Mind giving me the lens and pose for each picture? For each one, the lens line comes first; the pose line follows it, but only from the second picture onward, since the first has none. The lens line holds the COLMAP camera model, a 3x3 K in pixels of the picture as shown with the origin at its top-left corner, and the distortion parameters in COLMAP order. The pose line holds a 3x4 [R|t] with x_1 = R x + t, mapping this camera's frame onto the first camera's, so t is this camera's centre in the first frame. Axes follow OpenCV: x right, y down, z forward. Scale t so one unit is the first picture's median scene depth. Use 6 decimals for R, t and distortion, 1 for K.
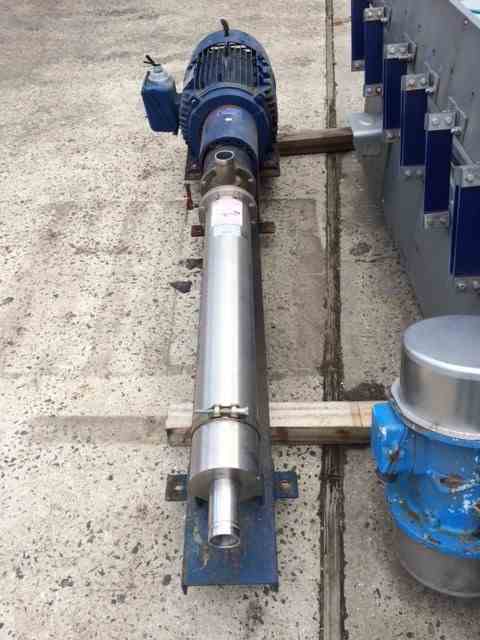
lens RADIAL K [[544.6, 0, 240.0], [0, 544.6, 320.0], [0, 0, 1]] dist [0.050696, -0.004320]
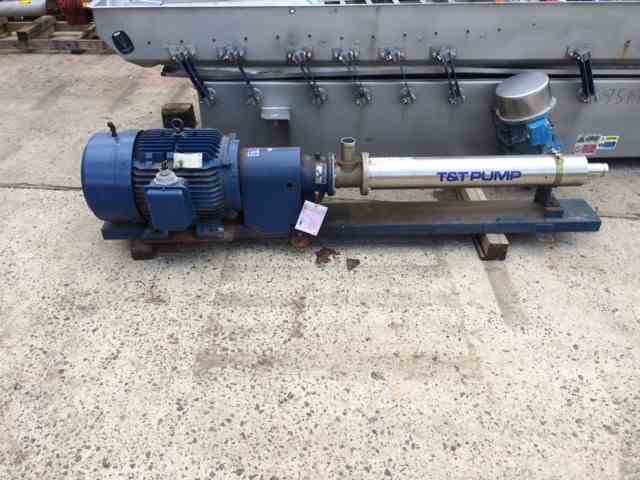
lens RADIAL K [[544.6, 0, 320.0], [0, 544.6, 240.0], [0, 0, 1]] dist [0.050696, -0.004320]
pose [[-0.016884, -0.529071, 0.848409, -1.148767], [0.708641, 0.592279, 0.383450, -0.632548], [-0.705368, 0.607692, 0.364921, 0.613624]]
